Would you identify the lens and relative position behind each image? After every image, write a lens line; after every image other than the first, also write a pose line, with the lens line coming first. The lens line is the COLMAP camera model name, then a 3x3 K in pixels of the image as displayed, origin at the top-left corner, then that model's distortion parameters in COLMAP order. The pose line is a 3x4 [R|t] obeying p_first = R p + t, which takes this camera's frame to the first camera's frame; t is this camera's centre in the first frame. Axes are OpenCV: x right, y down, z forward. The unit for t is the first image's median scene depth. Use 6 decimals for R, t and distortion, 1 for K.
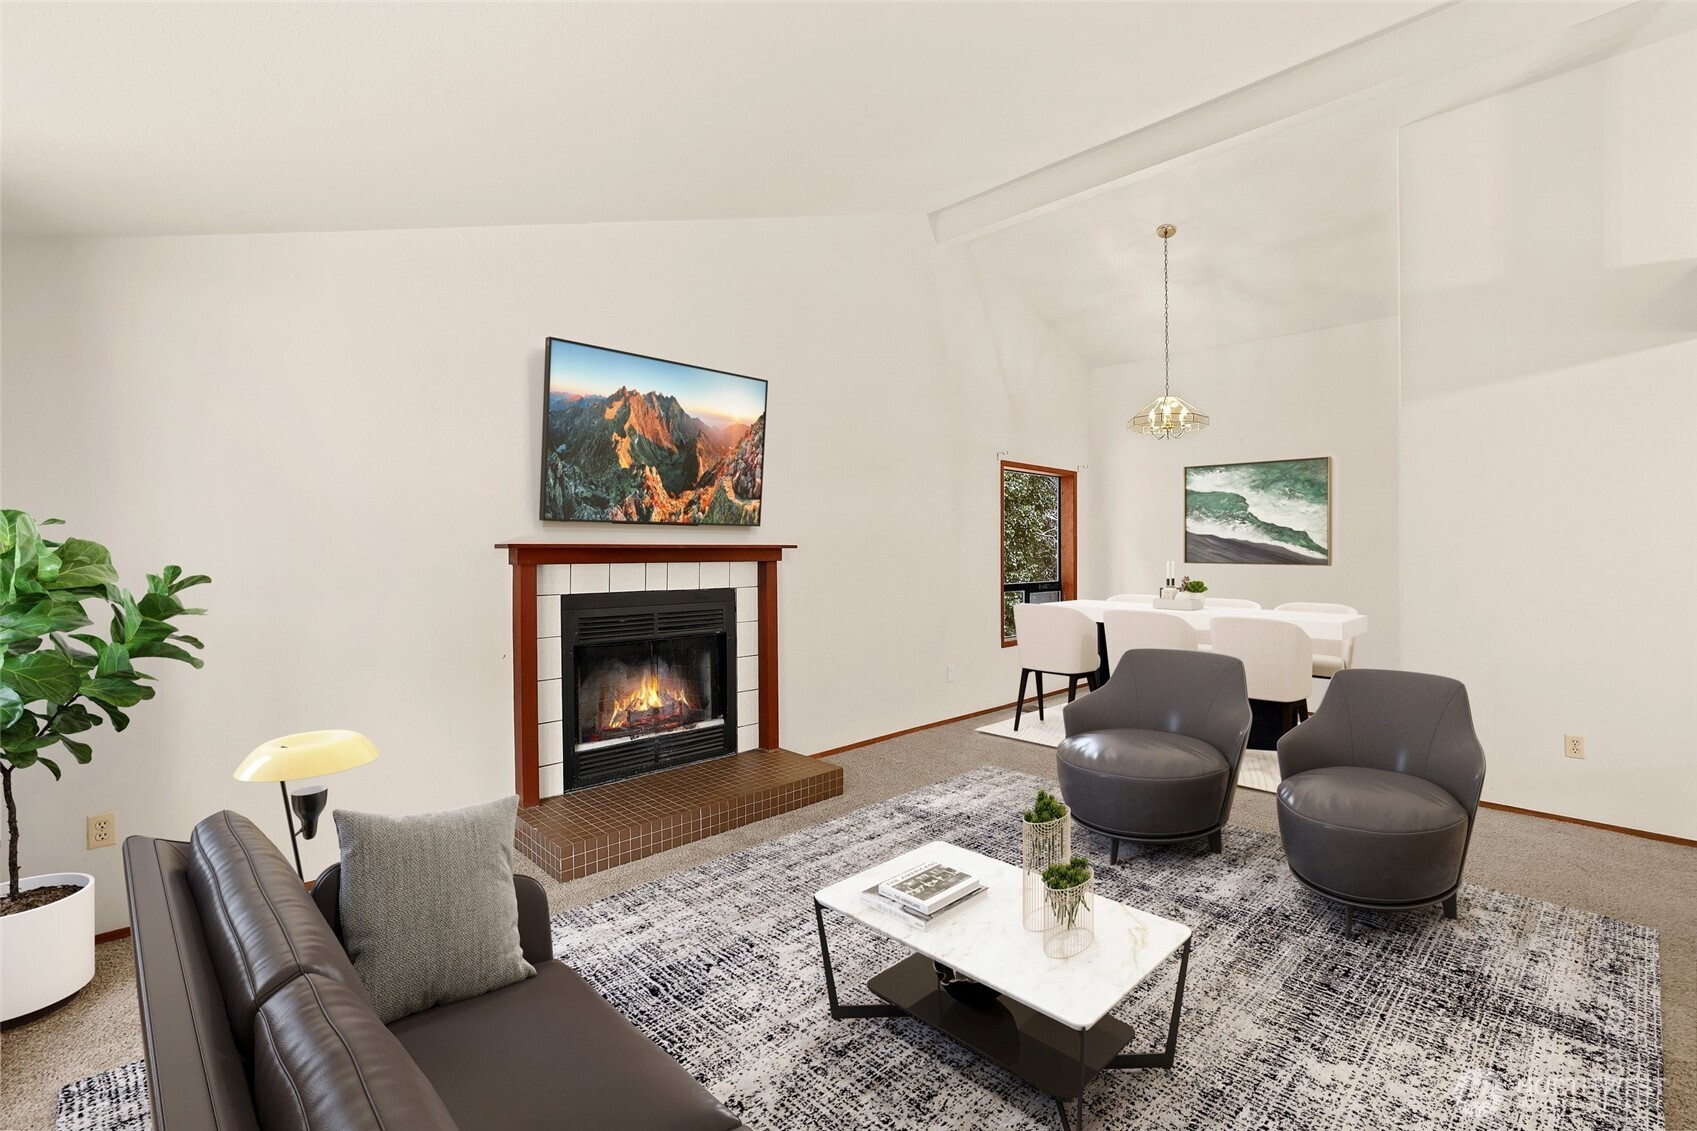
lens RADIAL K [[775.6, 0, 853.6], [0, 775.6, 545.0], [0, 0, 1]] dist [-0.001820, -0.000419]
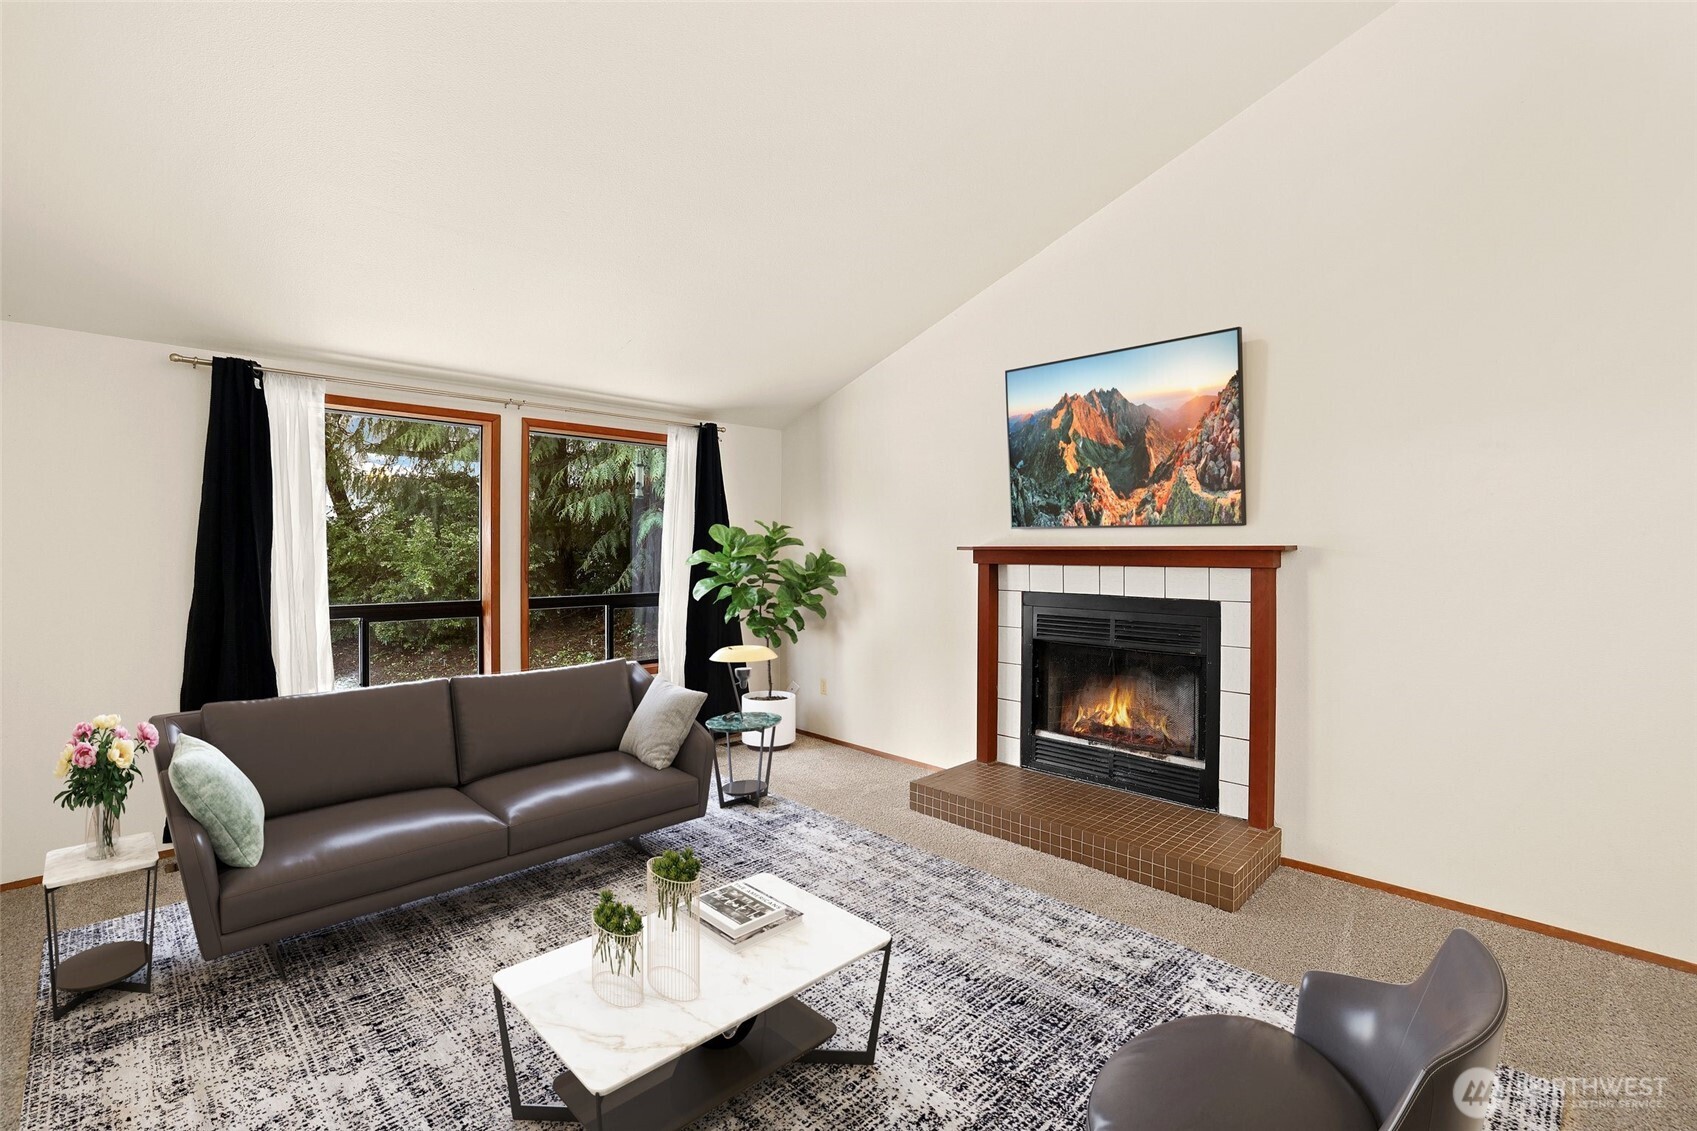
lens RADIAL K [[753.9, 0, 848.5], [0, 753.9, 565.5], [0, 0, 1]] dist [0.023304, 0.000562]
pose [[0.003428, 0.035242, -0.999373, 0.681879], [0.014014, 0.999279, 0.035287, -0.018136], [0.999896, -0.014126, 0.002932, 0.693541]]
